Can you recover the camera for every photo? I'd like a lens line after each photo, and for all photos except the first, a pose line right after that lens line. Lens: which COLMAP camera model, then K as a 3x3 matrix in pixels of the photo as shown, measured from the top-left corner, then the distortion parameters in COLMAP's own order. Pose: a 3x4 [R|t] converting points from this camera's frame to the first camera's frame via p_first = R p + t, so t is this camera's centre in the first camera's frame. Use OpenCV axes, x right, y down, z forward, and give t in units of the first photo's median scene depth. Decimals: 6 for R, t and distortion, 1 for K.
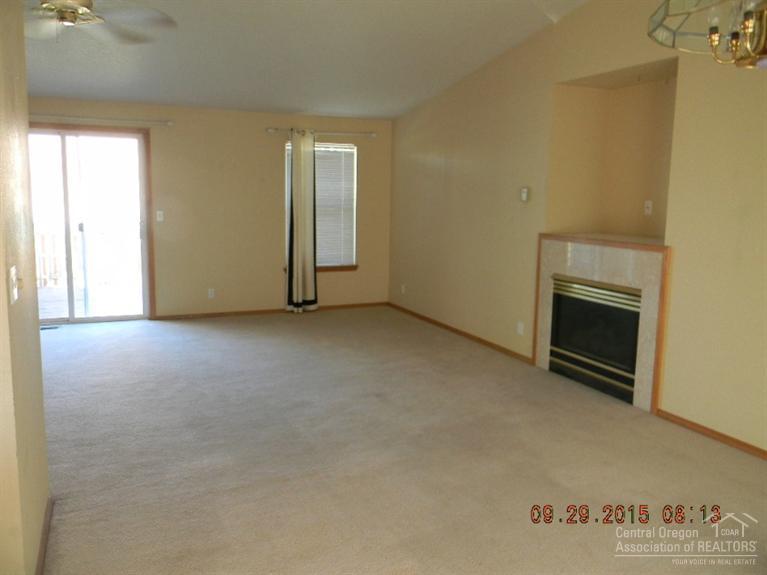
lens RADIAL K [[613.6, 0, 381.5], [0, 613.6, 289.8], [0, 0, 1]] dist [0.000431, -0.005733]
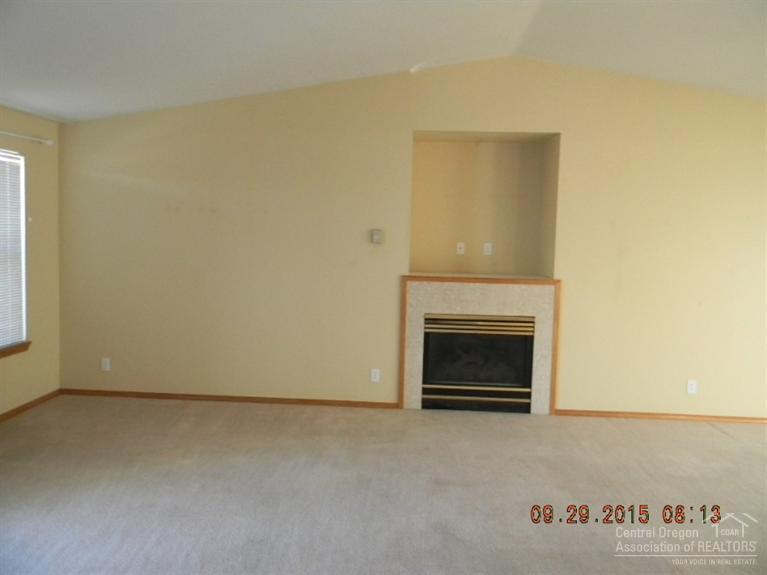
lens RADIAL K [[613.6, 0, 382.1], [0, 613.6, 283.1], [0, 0, 1]] dist [0.000431, -0.005733]
pose [[0.458000, -0.072143, 0.886020, -0.669698], [0.119598, 0.992640, 0.019002, -0.106856], [-0.880870, 0.097263, 0.463257, 0.591317]]
